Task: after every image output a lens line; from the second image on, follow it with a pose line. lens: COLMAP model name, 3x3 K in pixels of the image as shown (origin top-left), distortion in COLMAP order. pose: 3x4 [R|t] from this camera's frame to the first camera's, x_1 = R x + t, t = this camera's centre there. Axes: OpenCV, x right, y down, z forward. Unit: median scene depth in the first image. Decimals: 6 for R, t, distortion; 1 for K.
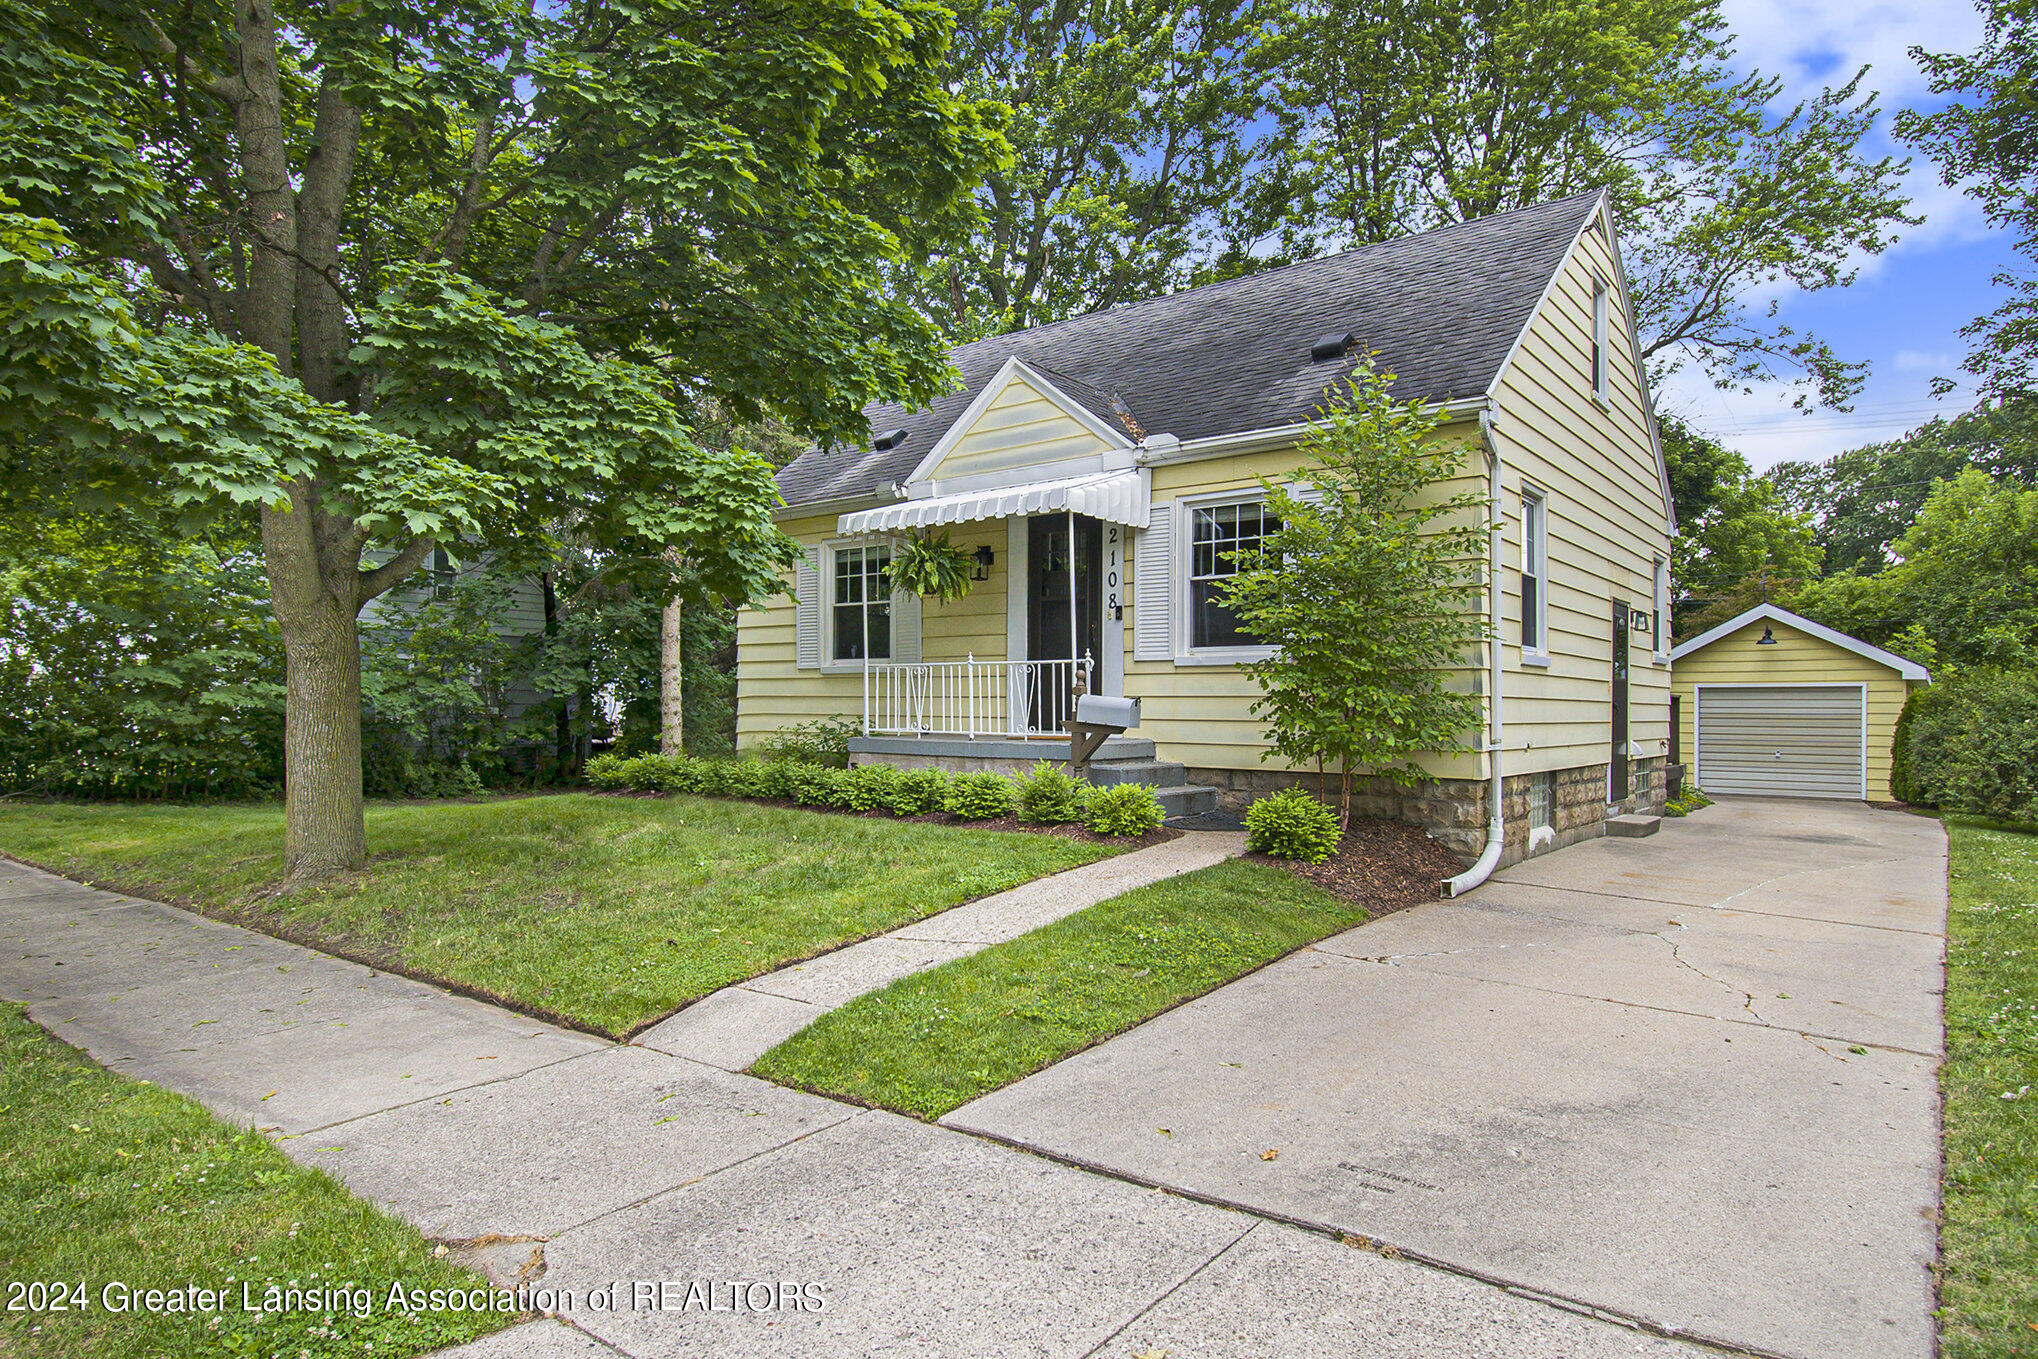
lens RADIAL K [[1167.6, 0, 1020.9], [0, 1167.6, 708.3], [0, 0, 1]] dist [-0.000569, -0.000444]
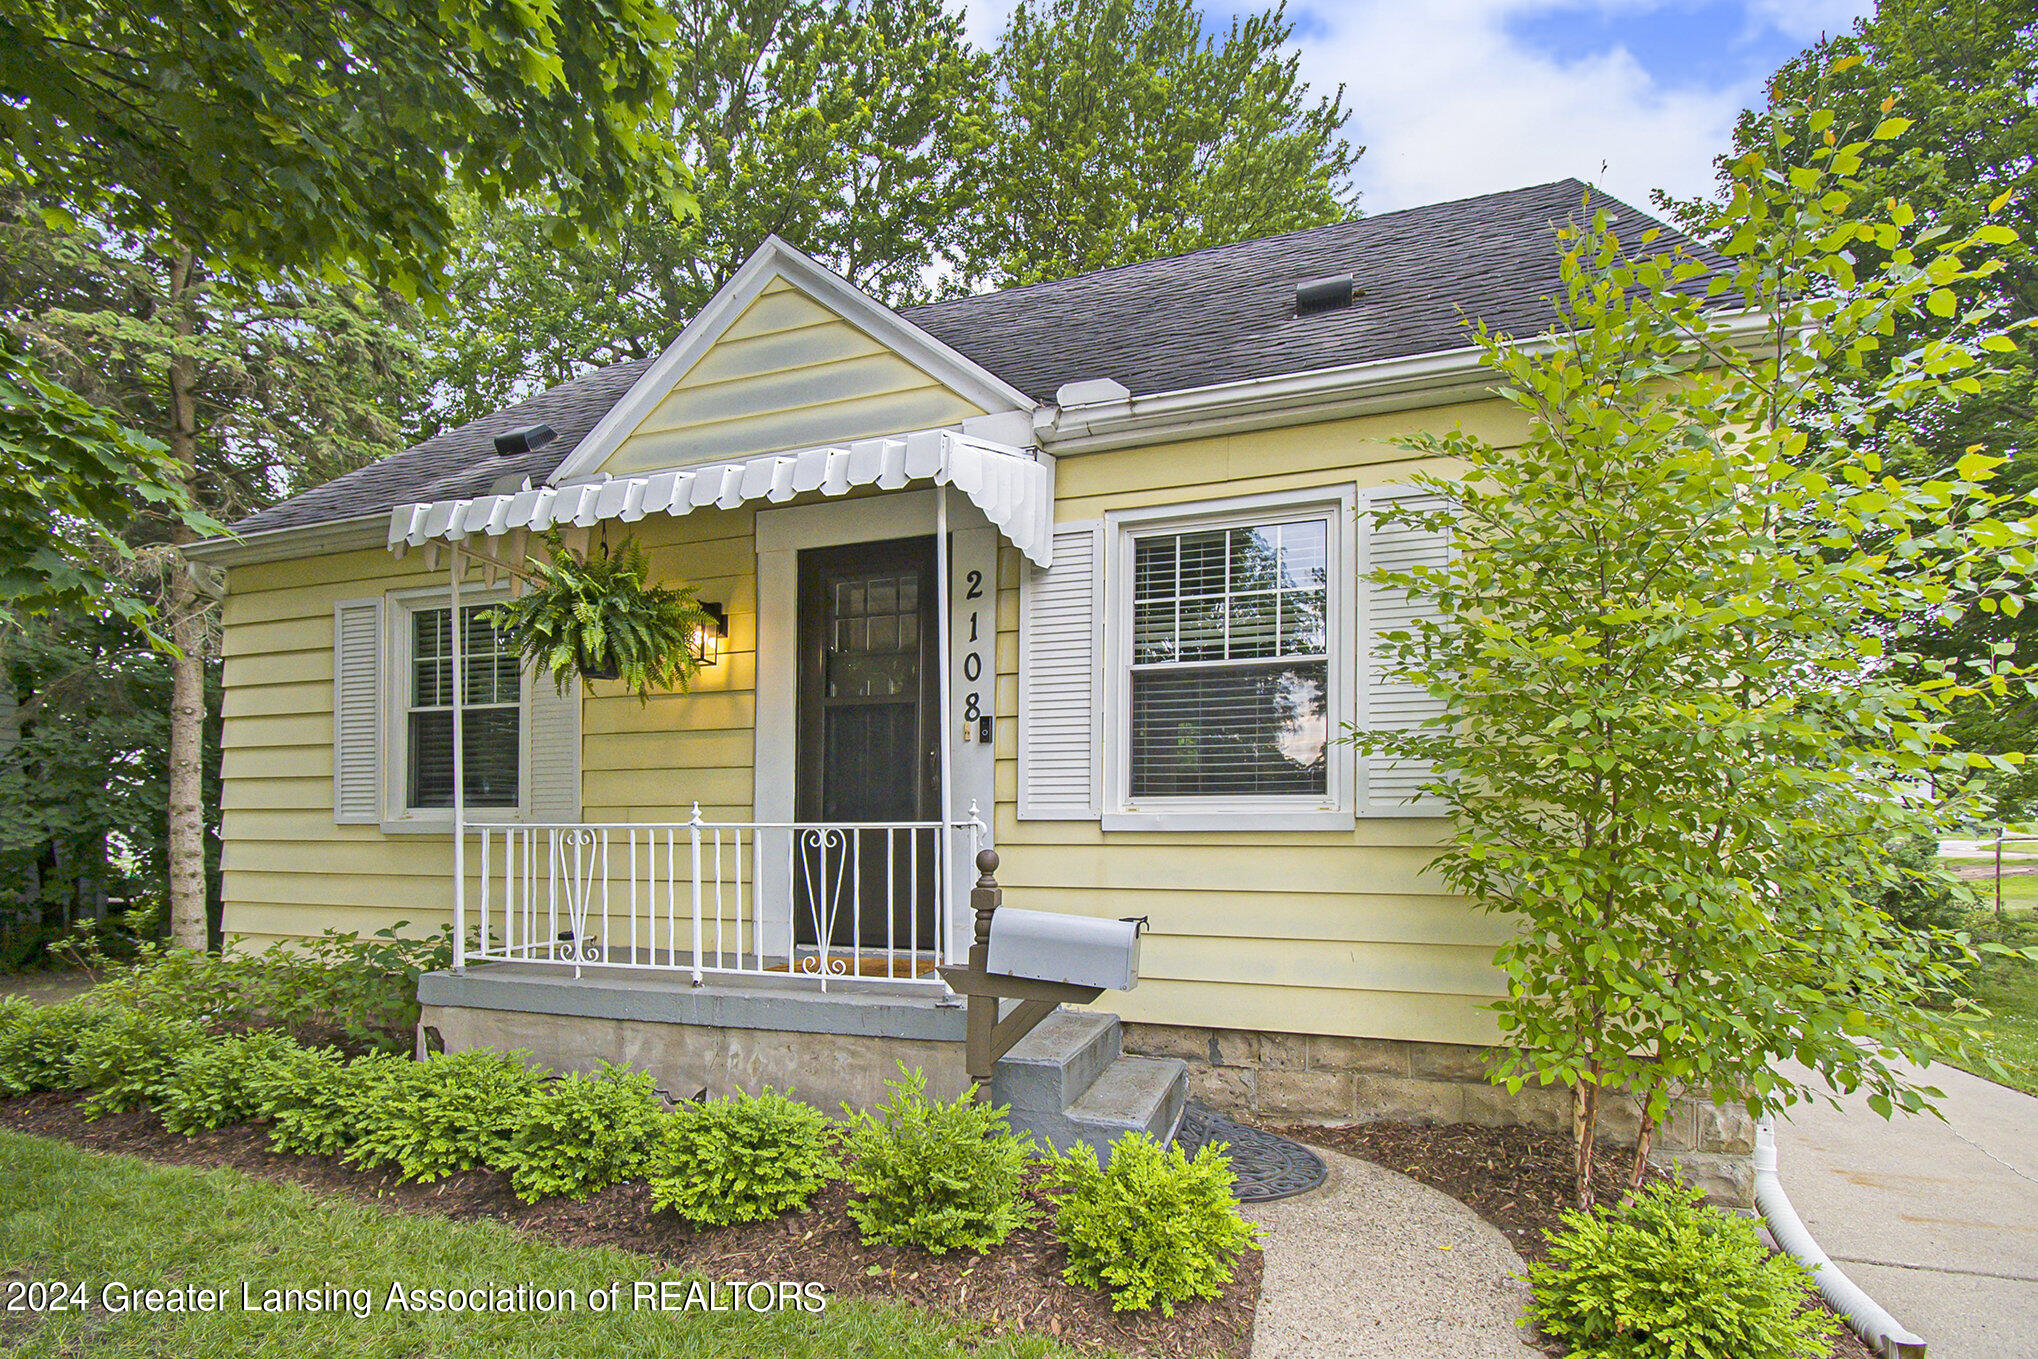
lens RADIAL K [[1010.2, 0, 1016.2], [0, 1010.2, 824.2], [0, 0, 1]] dist [-0.006120, -0.000561]
pose [[0.946145, -0.000788, 0.323744, -0.053569], [0.005199, 0.999905, -0.012759, -0.033663], [-0.323703, 0.013755, 0.946059, 0.578130]]
